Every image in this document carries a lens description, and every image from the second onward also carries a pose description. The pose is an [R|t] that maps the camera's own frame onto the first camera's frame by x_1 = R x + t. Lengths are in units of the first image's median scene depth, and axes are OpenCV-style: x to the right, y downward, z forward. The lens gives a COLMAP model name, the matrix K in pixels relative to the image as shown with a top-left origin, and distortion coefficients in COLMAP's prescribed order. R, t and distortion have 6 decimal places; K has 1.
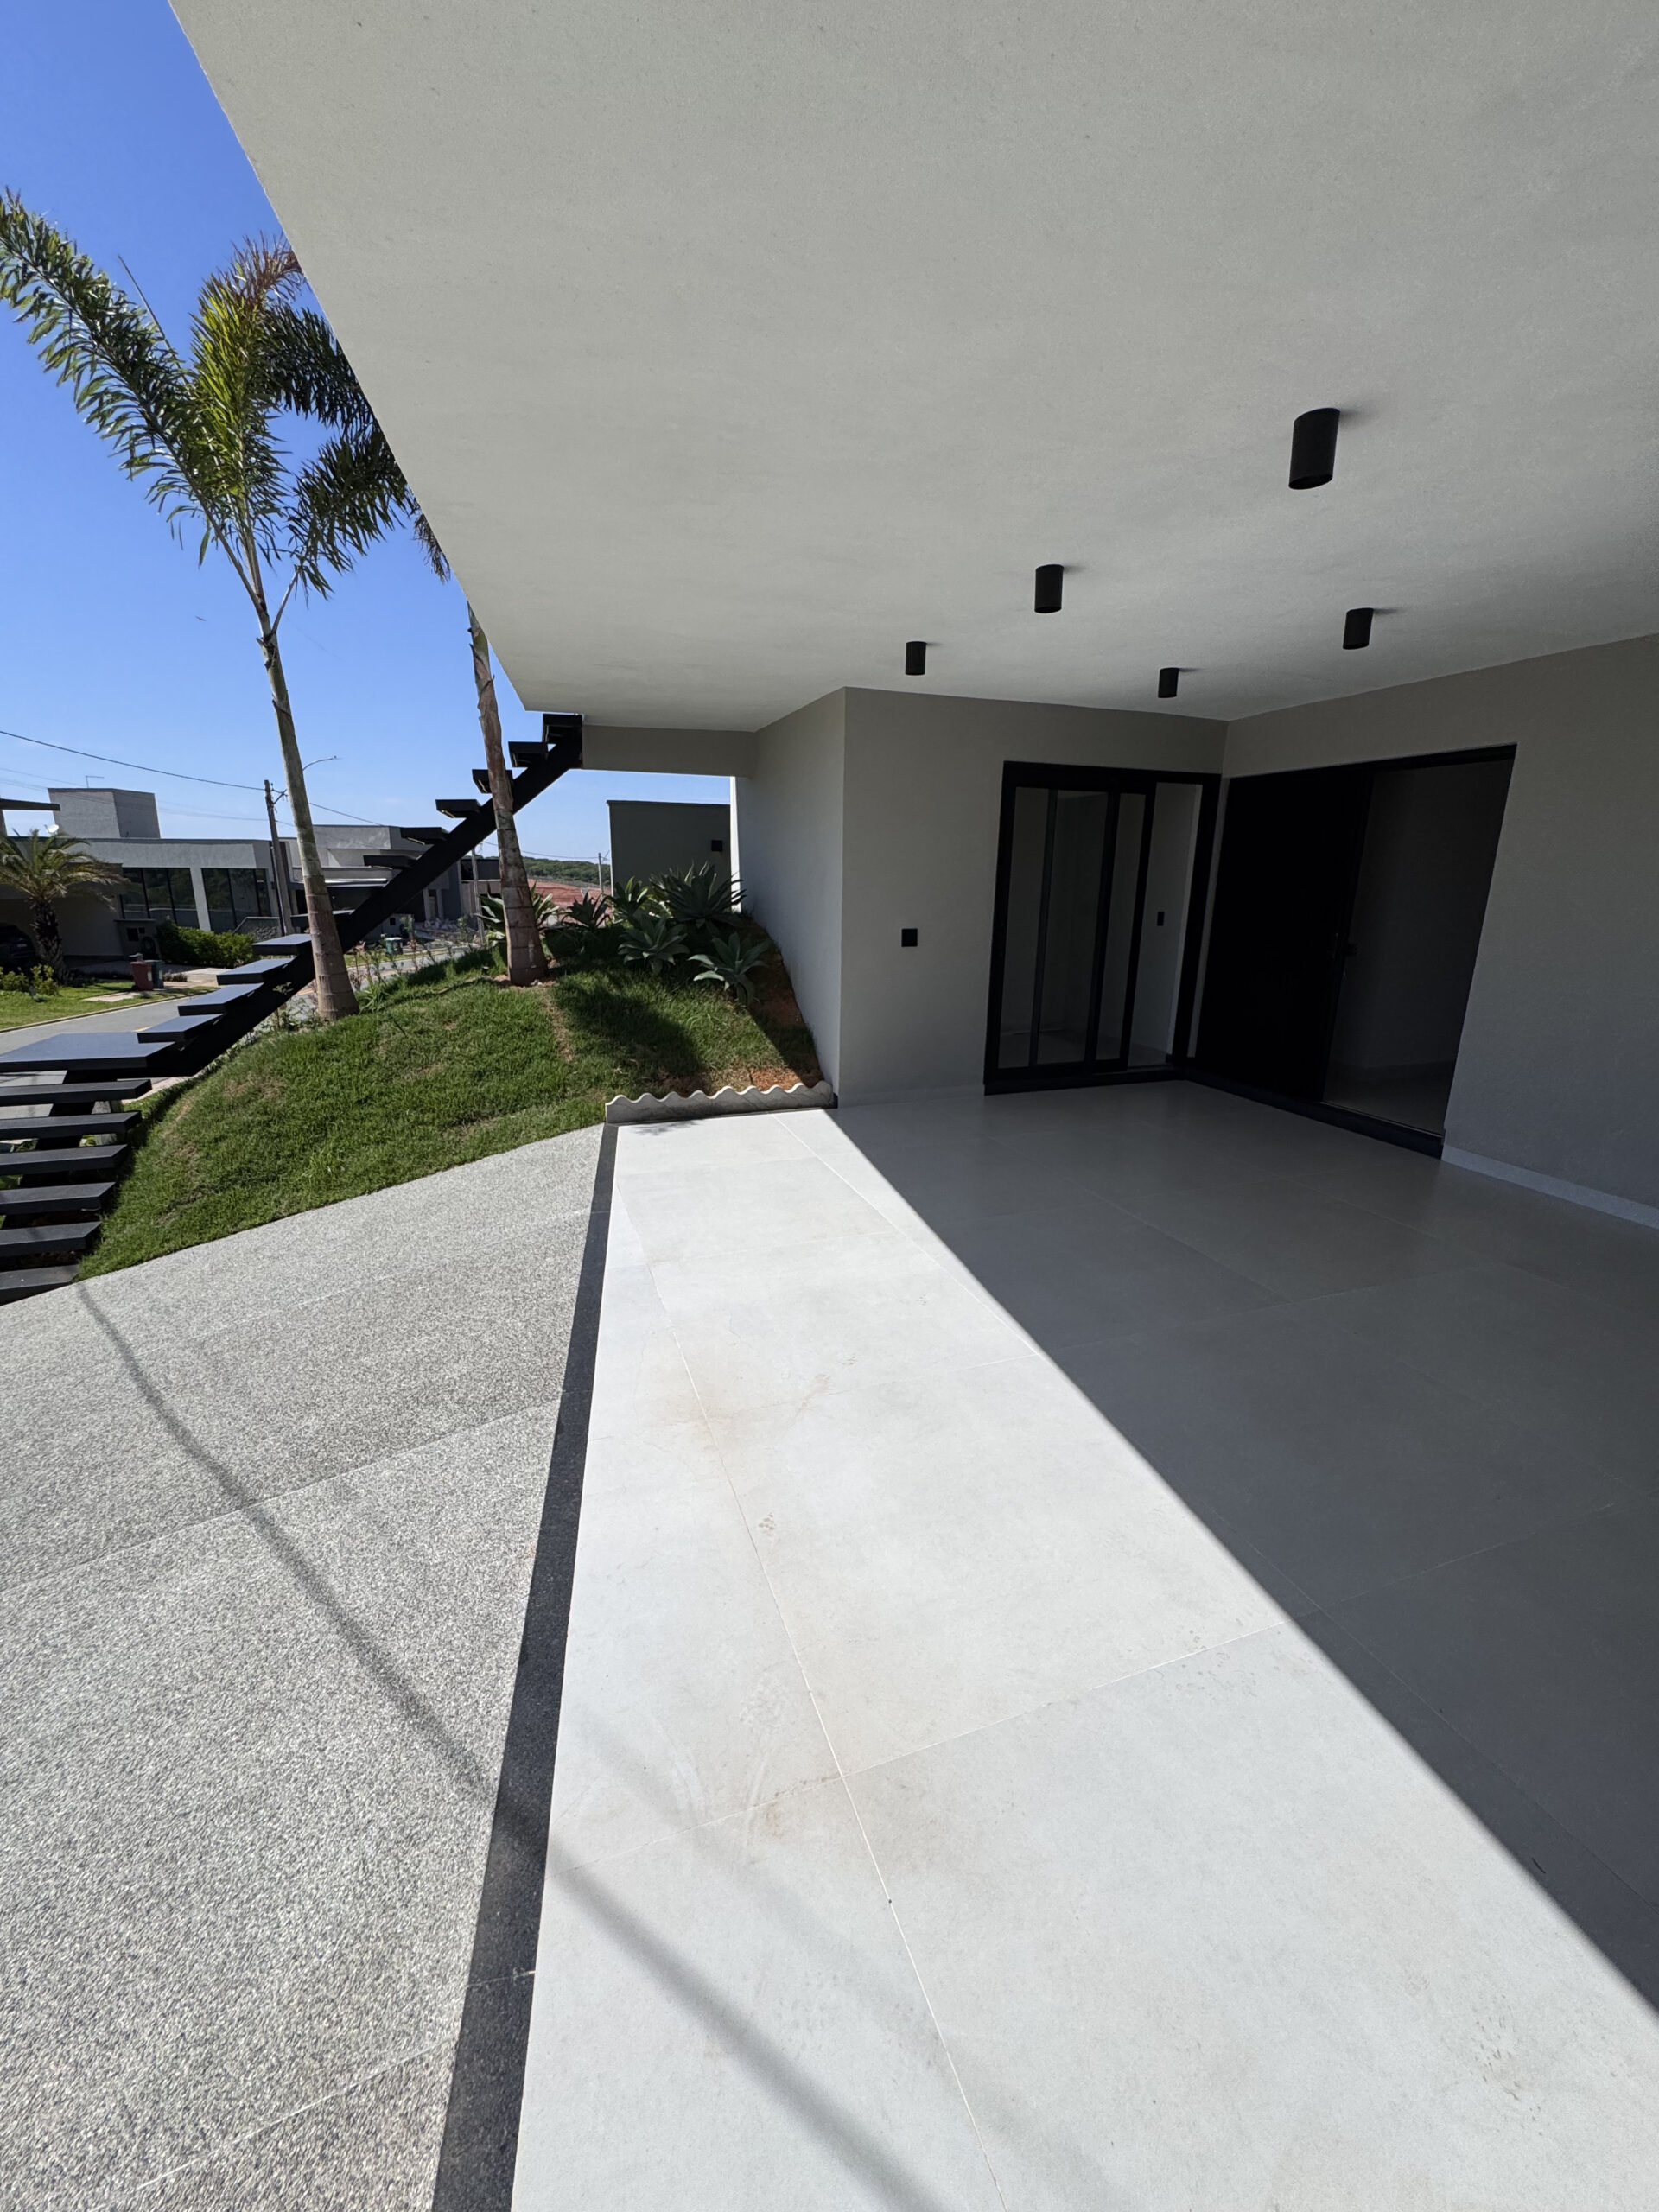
lens RADIAL K [[880.6, 0, 827.8], [0, 880.6, 1104.1], [0, 0, 1]] dist [-0.003601, 0.000000]
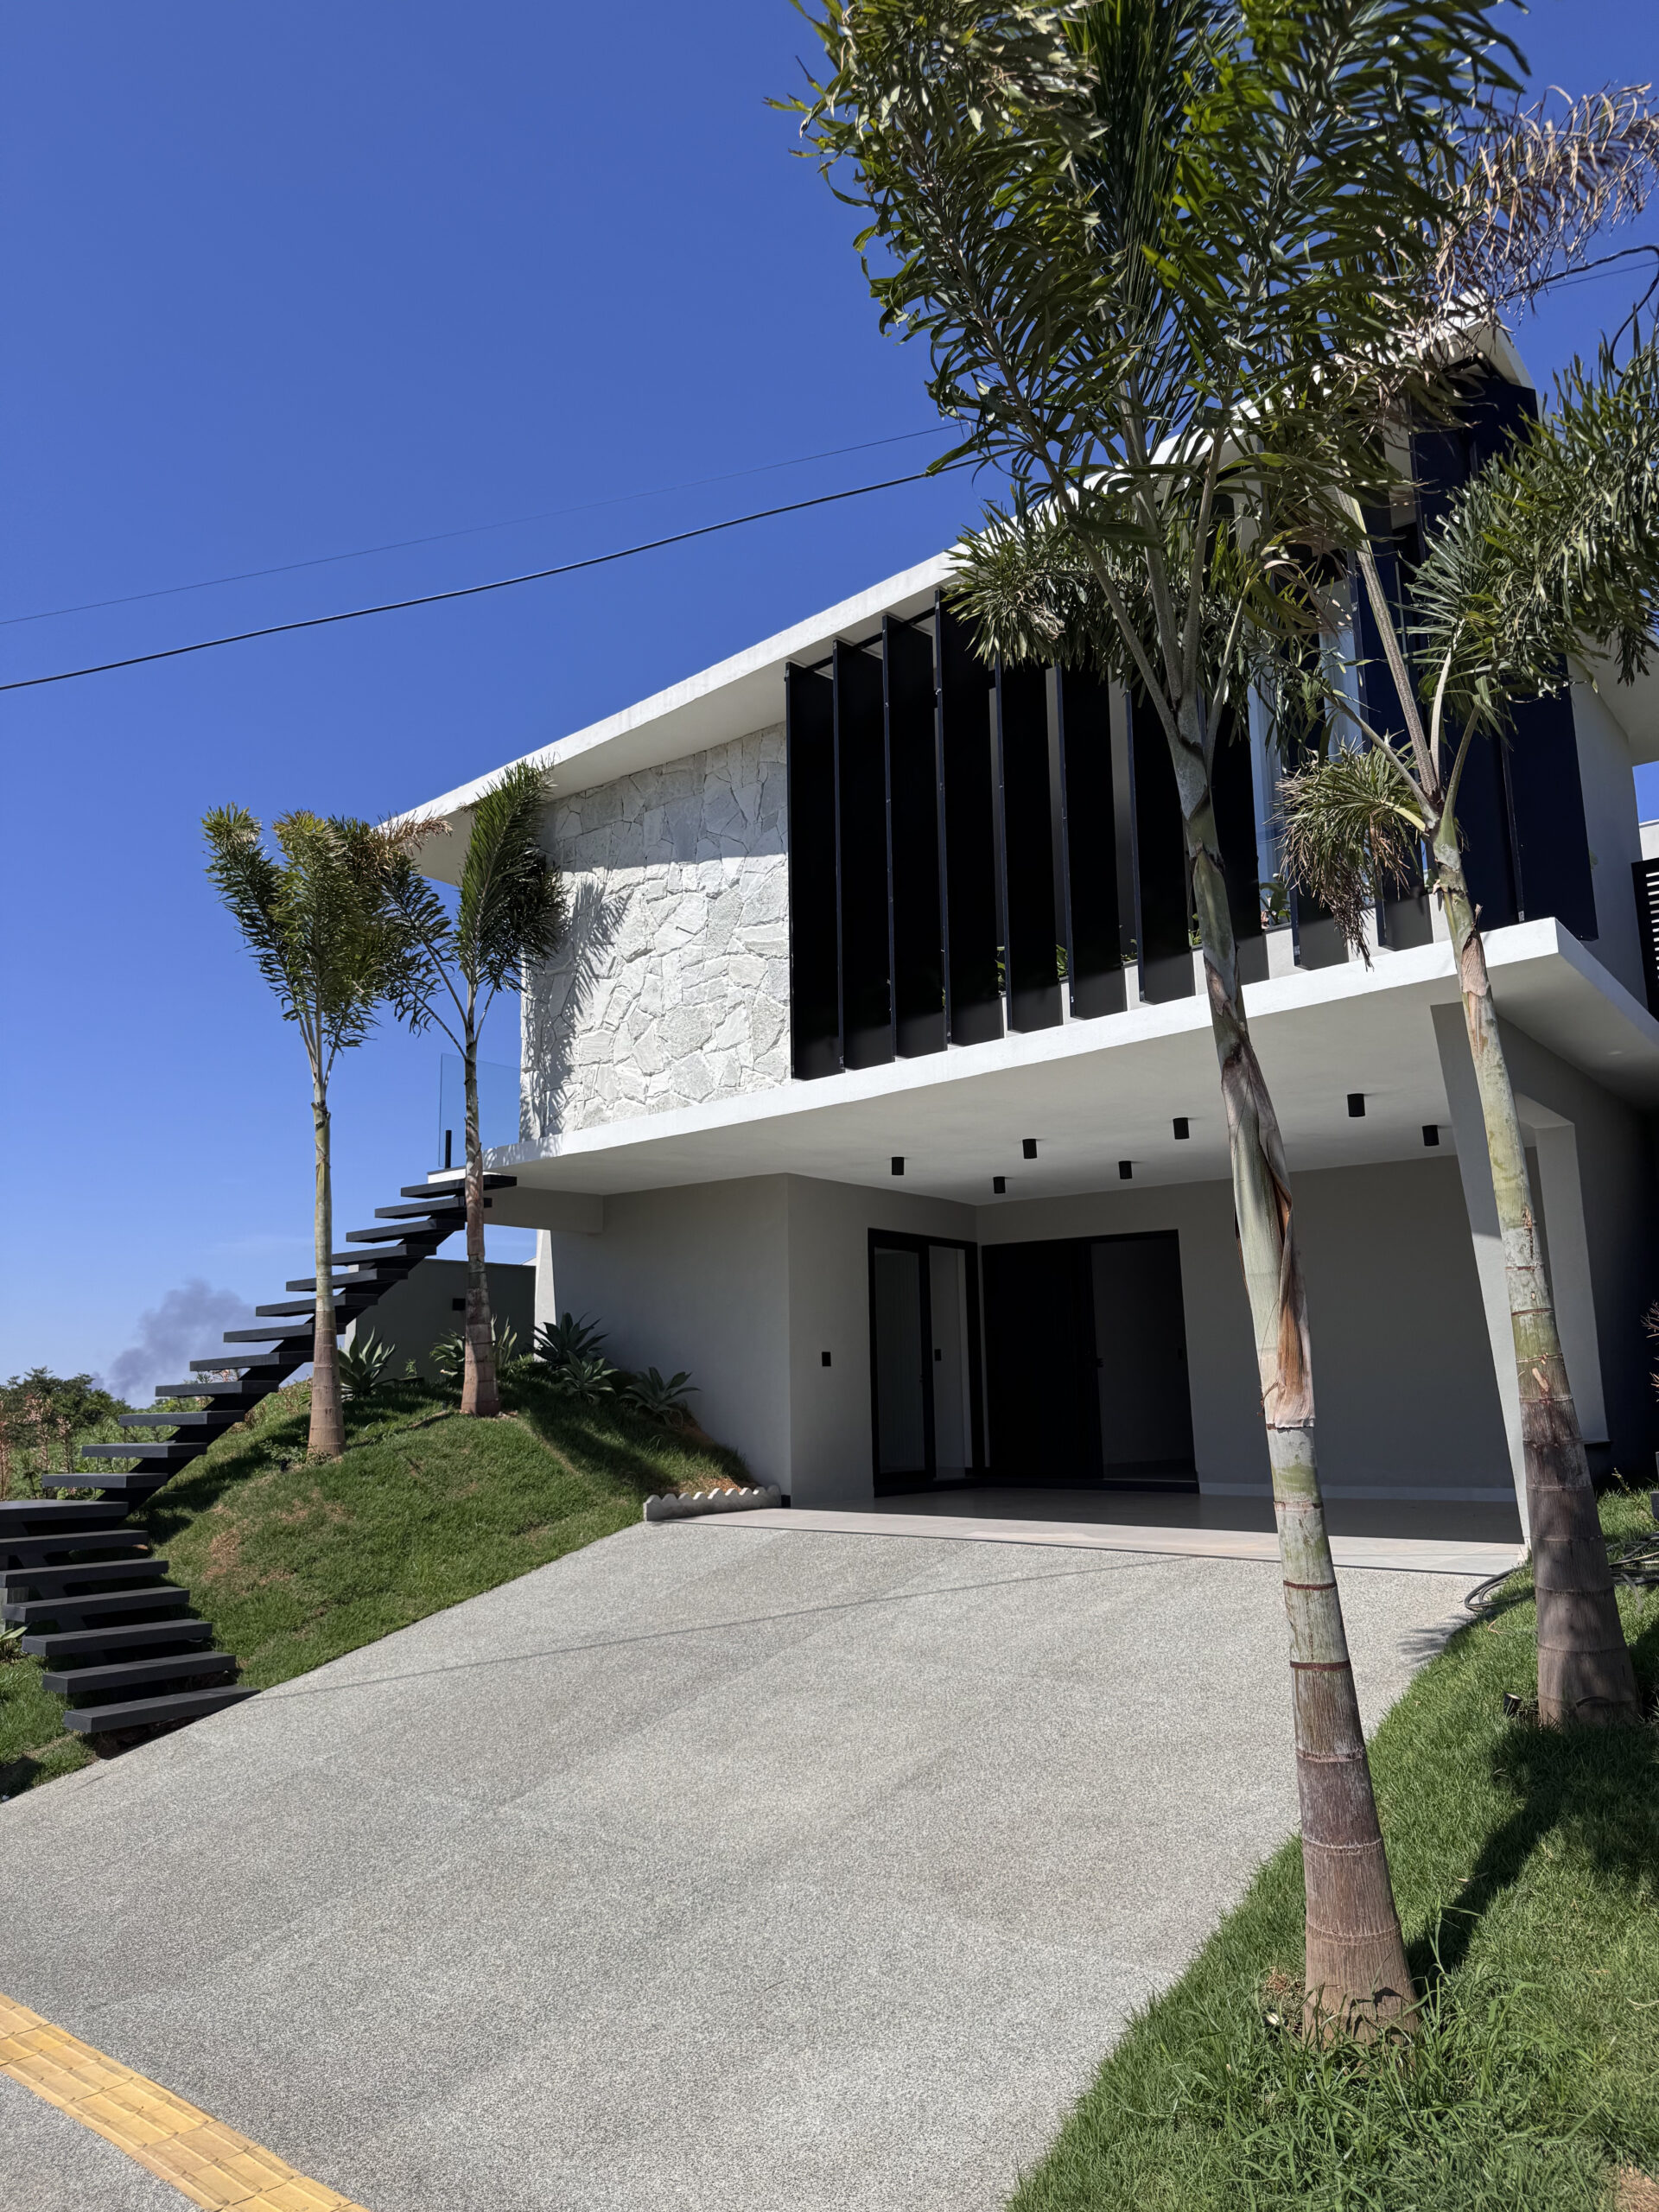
lens RADIAL K [[1554.8, 0, 829.5], [0, 1554.8, 1106.0], [0, 0, 1]] dist [0.124283, -0.000328]
pose [[0.837962, 0.075138, 0.540531, -1.050420], [0.167627, 0.907156, -0.385965, 0.316616], [-0.519346, 0.414032, 0.747567, -0.745064]]
